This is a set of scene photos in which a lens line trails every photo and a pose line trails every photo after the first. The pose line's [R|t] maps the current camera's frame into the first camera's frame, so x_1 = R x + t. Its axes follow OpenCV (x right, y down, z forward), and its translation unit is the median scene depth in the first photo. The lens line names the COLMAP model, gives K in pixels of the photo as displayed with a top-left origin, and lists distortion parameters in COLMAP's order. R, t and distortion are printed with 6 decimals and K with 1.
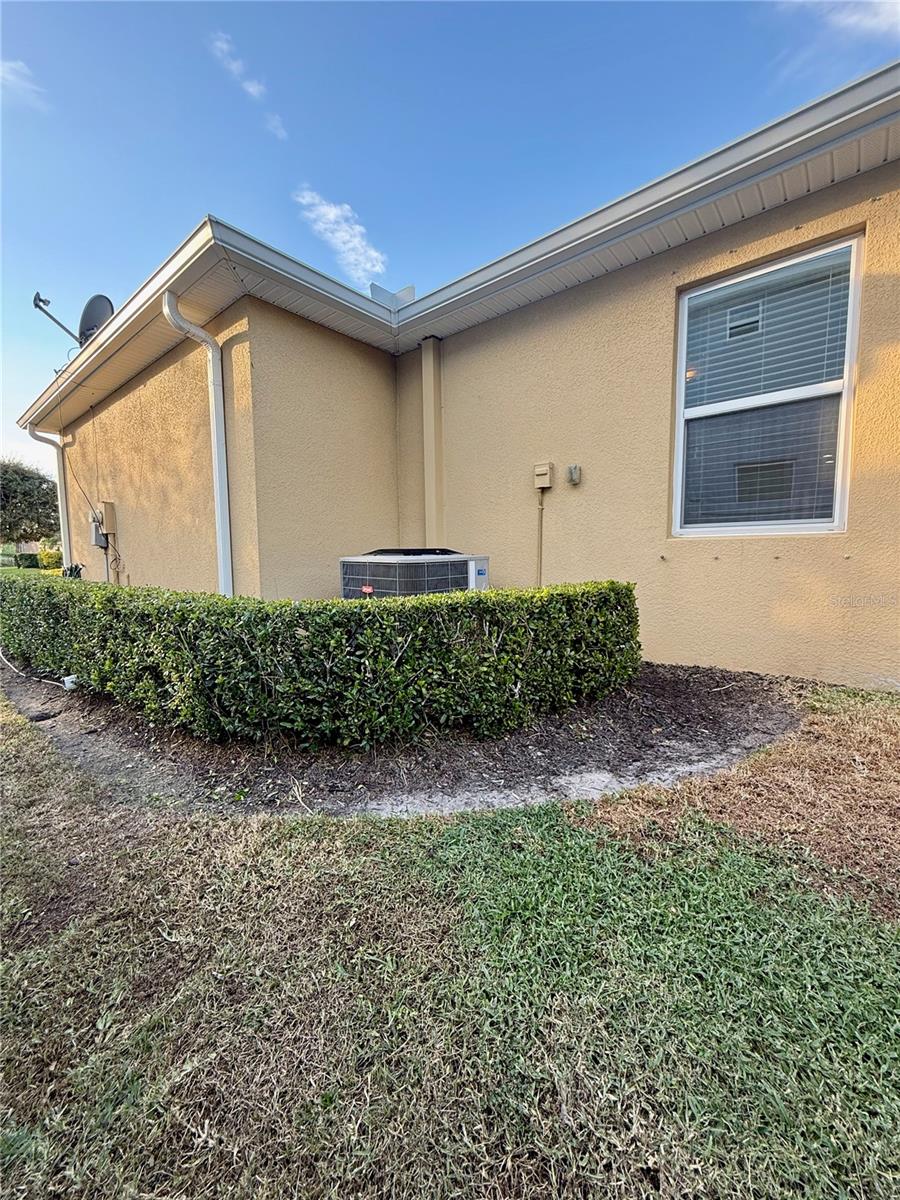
lens RADIAL K [[479.8, 0, 449.0], [0, 479.8, 600.2], [0, 0, 1]] dist [-0.000046, 0.000061]
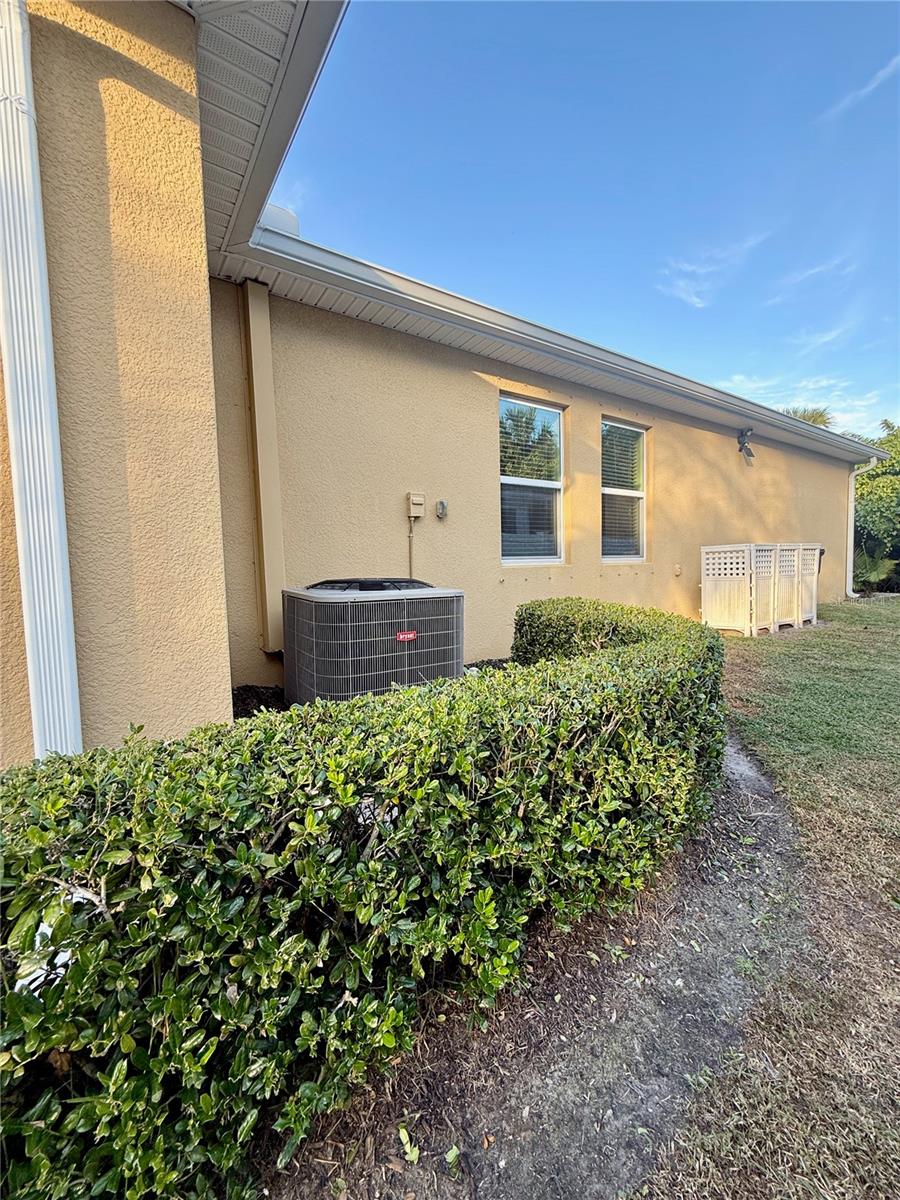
lens RADIAL K [[479.8, 0, 449.1], [0, 479.8, 597.6], [0, 0, 1]] dist [-0.000046, 0.000061]
pose [[0.241356, -0.056705, 0.968778, -0.914160], [0.130884, 0.991072, 0.025403, -0.096231], [-0.961570, 0.120666, 0.246623, 0.824495]]
